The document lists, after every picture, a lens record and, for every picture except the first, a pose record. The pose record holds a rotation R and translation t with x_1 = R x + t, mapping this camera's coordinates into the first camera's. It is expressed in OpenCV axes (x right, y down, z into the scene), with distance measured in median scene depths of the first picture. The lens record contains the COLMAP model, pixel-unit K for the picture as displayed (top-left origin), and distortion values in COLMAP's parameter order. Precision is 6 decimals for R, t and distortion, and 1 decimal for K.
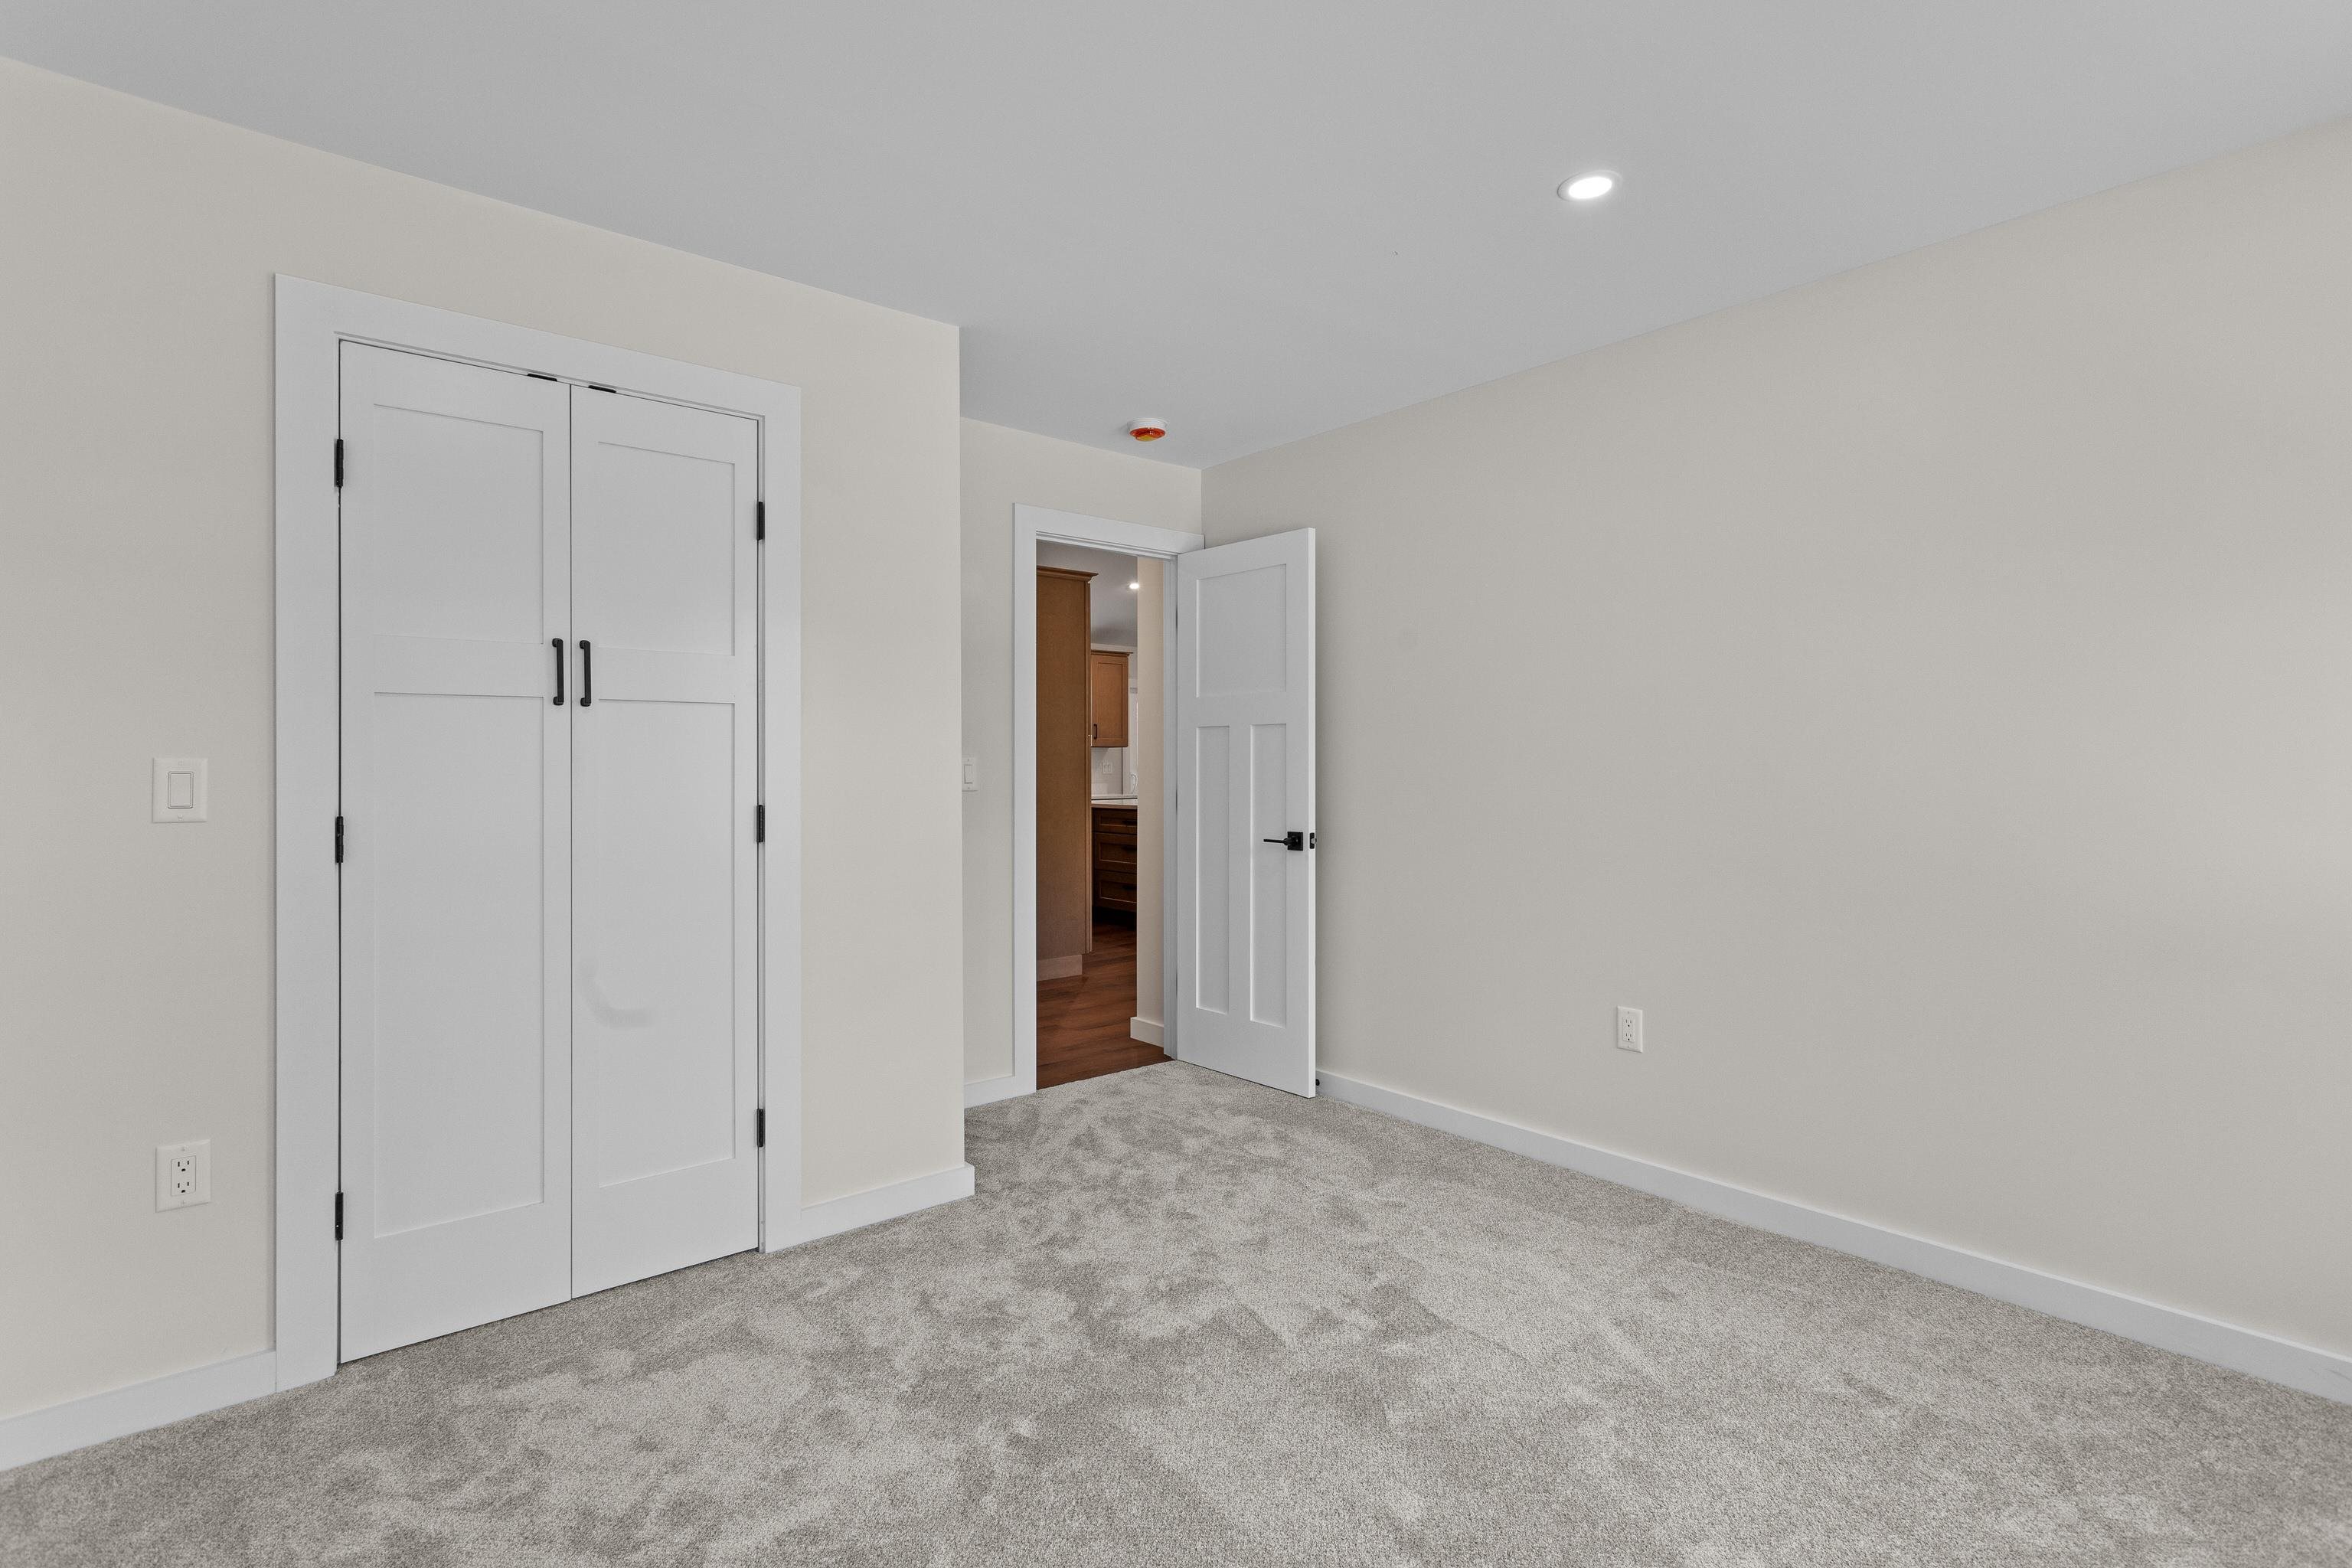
lens RADIAL K [[1109.3, 0, 1182.4], [0, 1109.3, 773.4], [0, 0, 1]] dist [-0.000472, 0.000854]
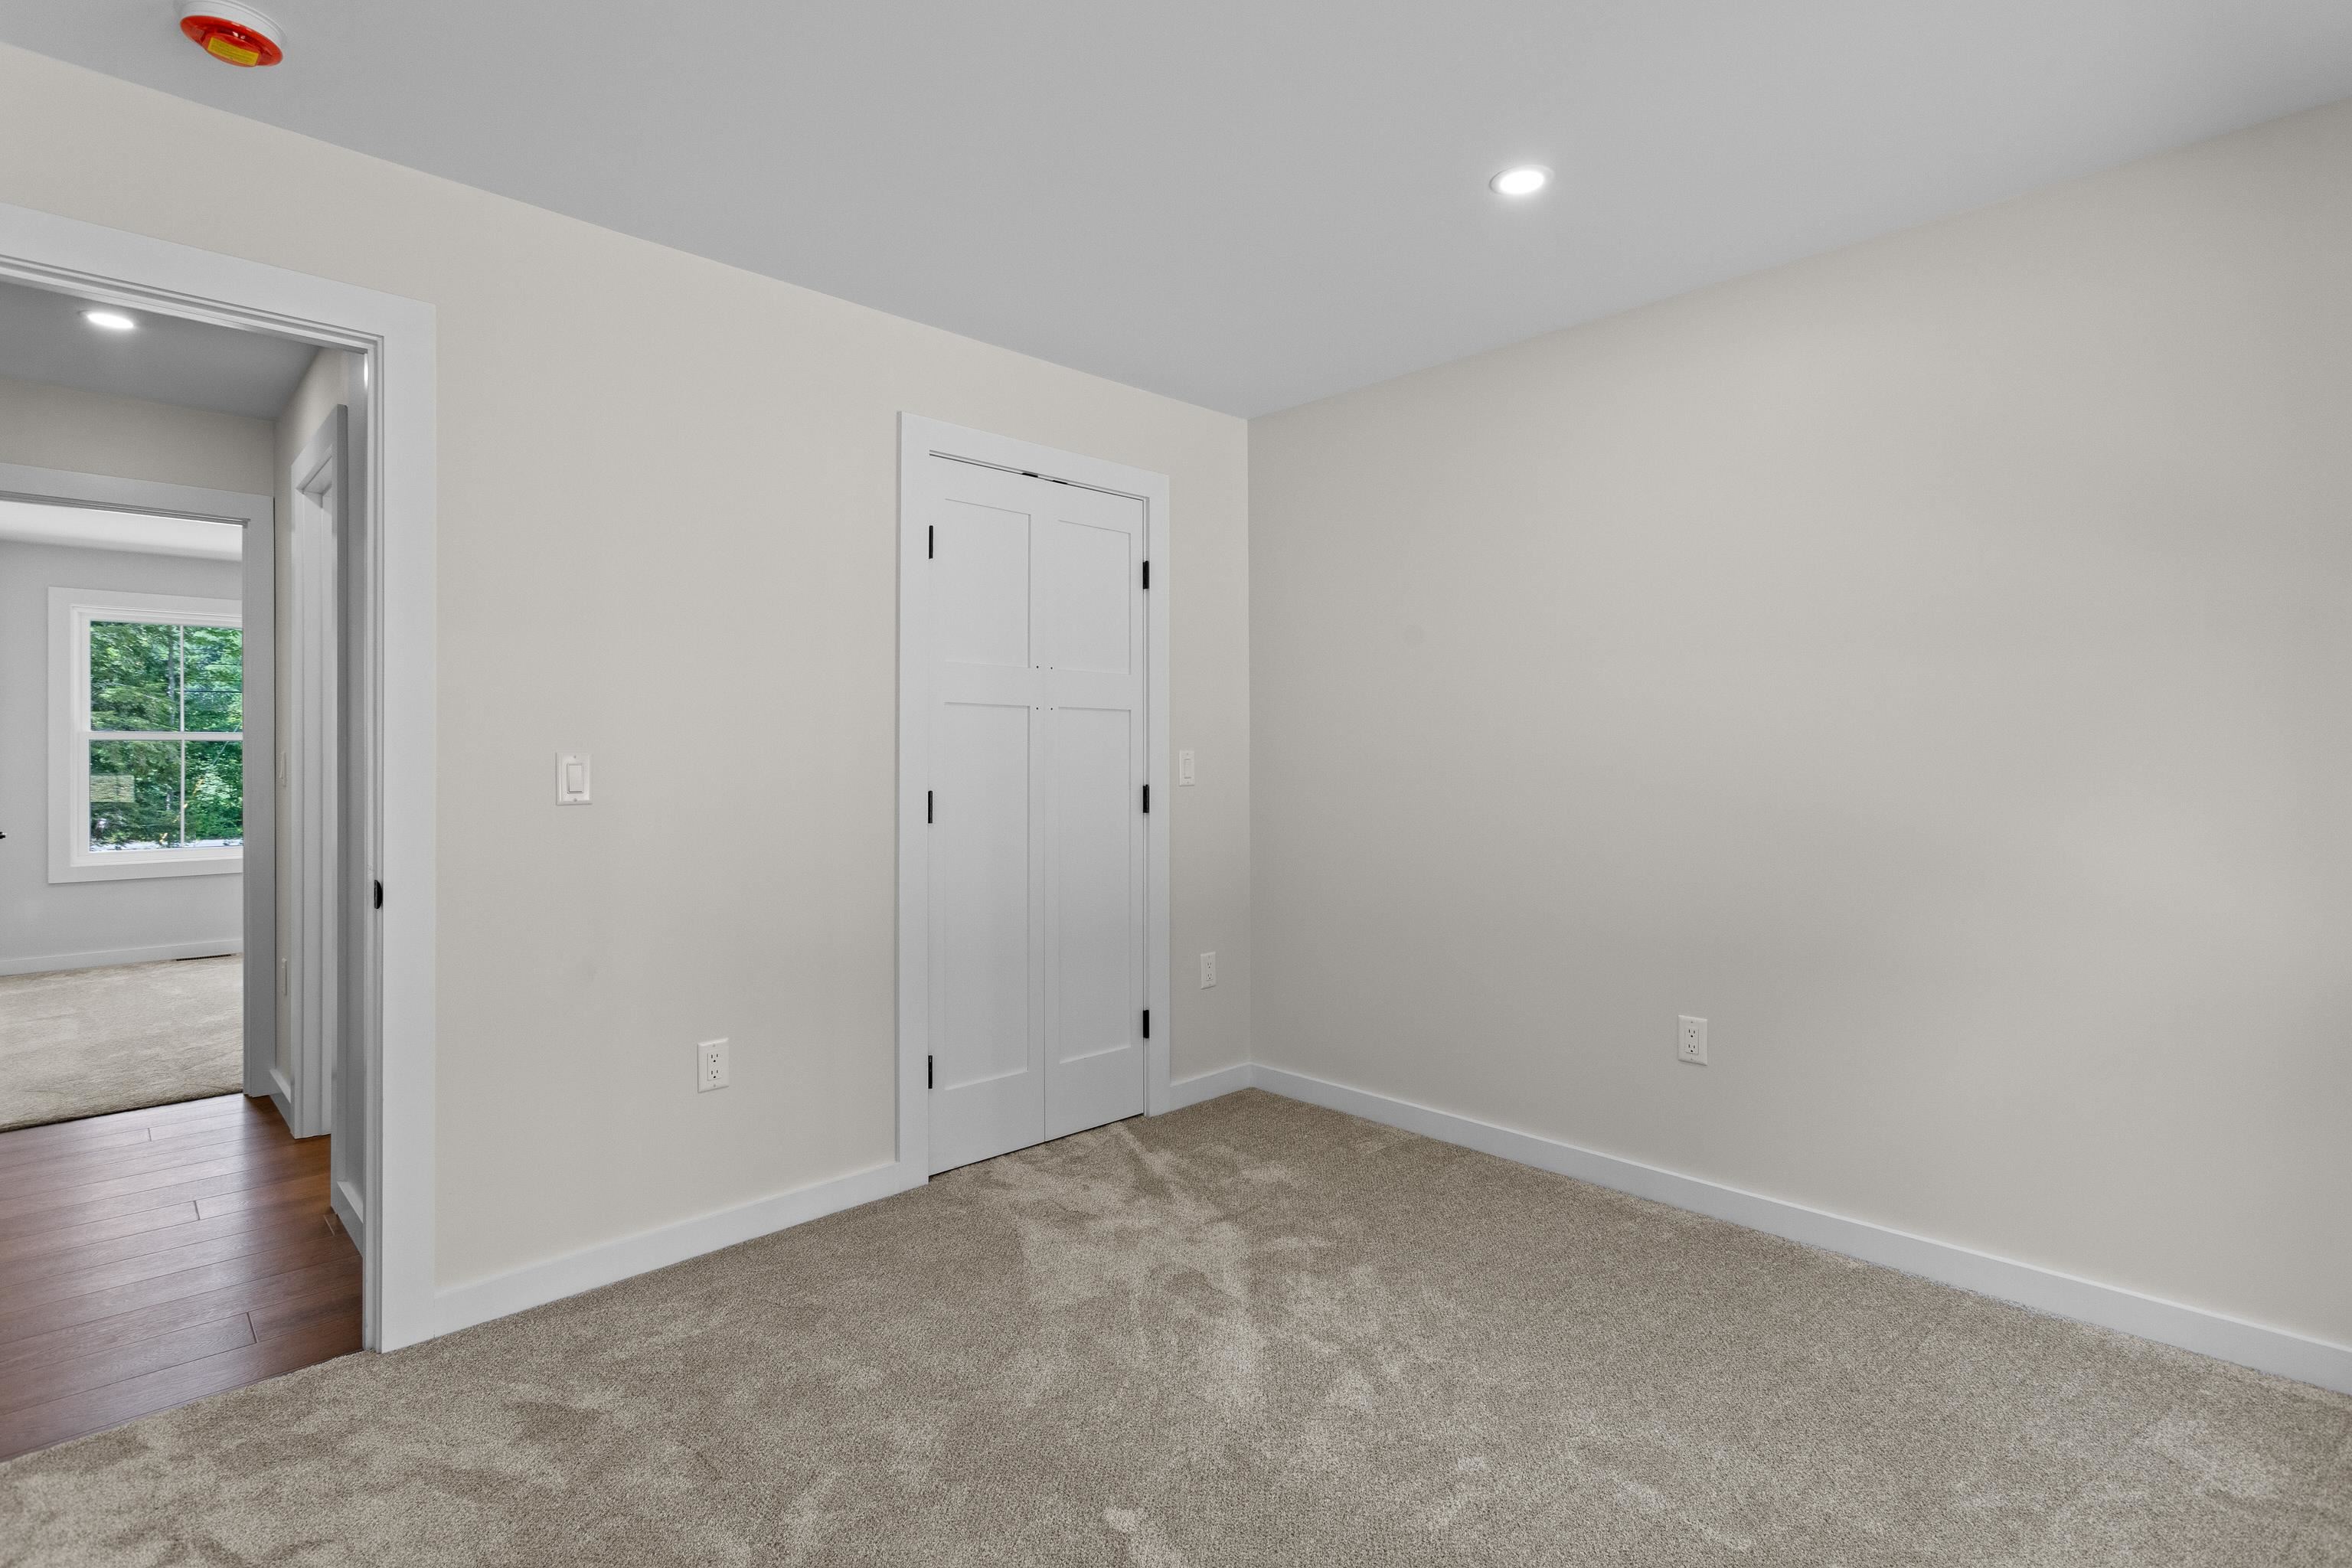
lens RADIAL K [[1133.5, 0, 1173.4], [0, 1133.5, 747.5], [0, 0, 1]] dist [0.000072, 0.000431]
pose [[0.998213, -0.000533, 0.059752, -0.394966], [0.001133, 0.999949, -0.010001, -0.001986], [-0.059744, 0.010051, 0.998163, -0.350586]]
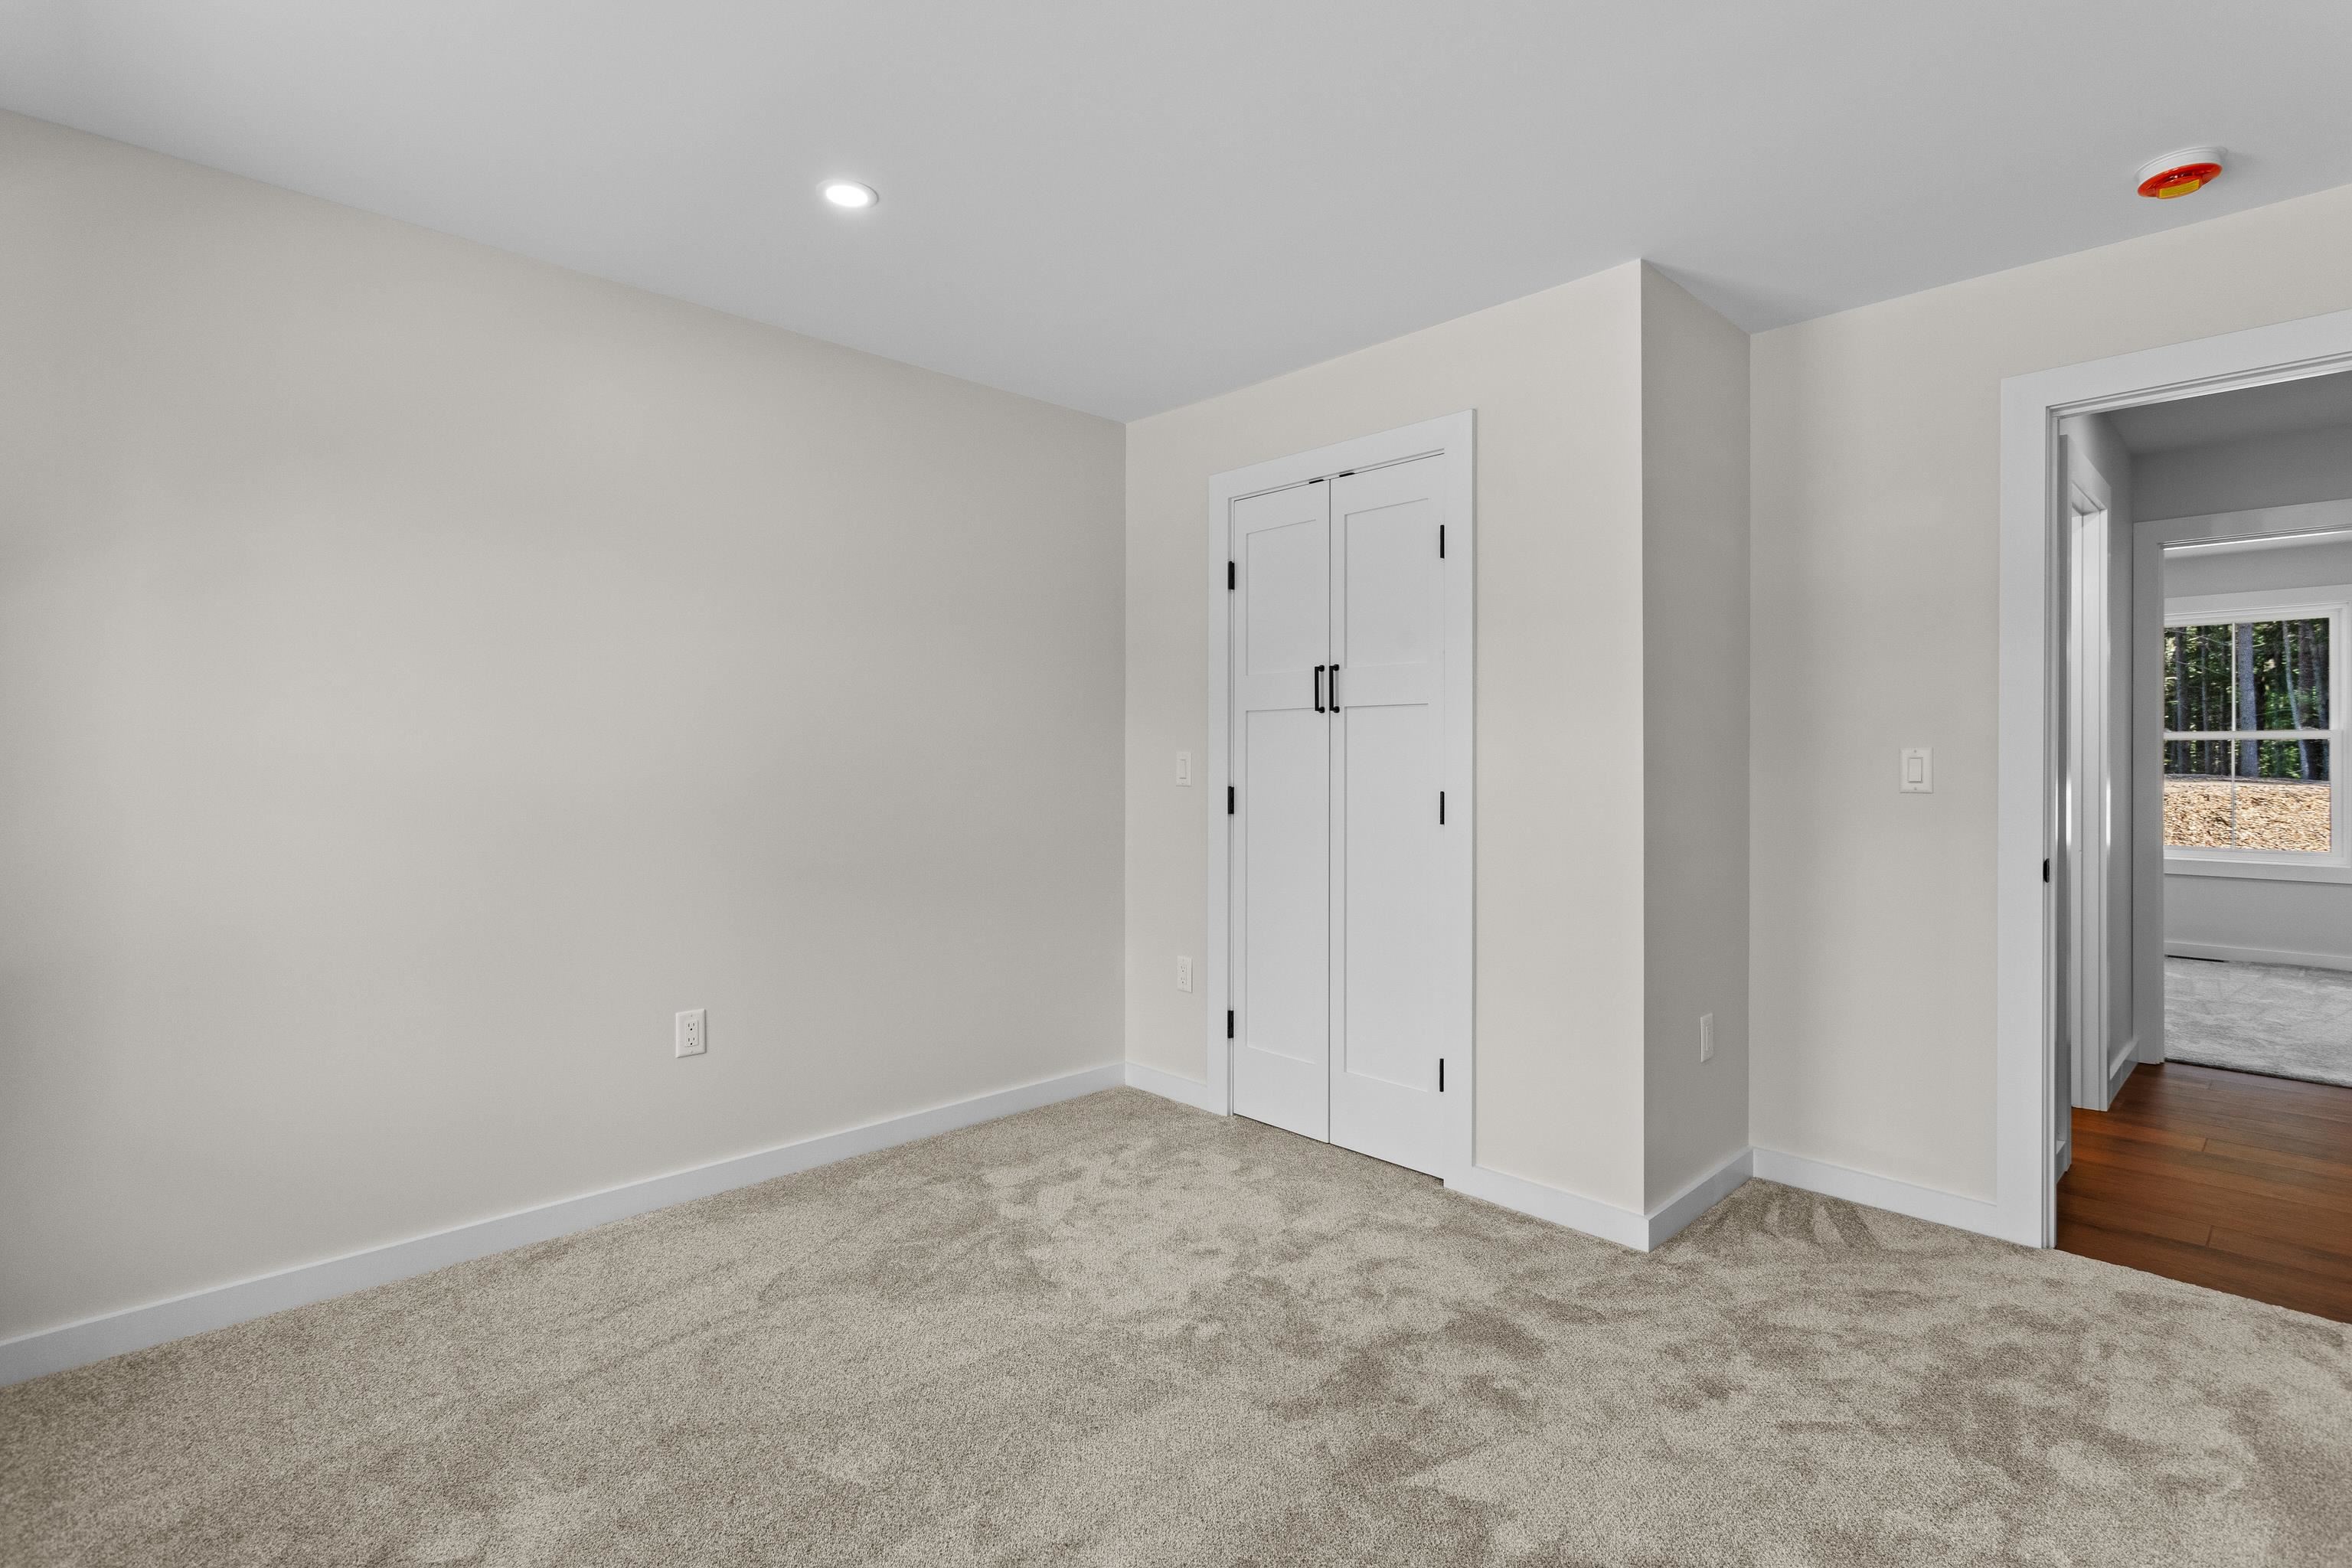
lens RADIAL K [[1133.5, 0, 1173.4], [0, 1133.5, 747.5], [0, 0, 1]] dist [0.000072, 0.000431]
pose [[0.063790, 0.003383, -0.997958, 0.711072], [-0.003749, 0.999988, 0.003150, -0.017944], [0.997956, 0.003540, 0.063801, 0.603963]]
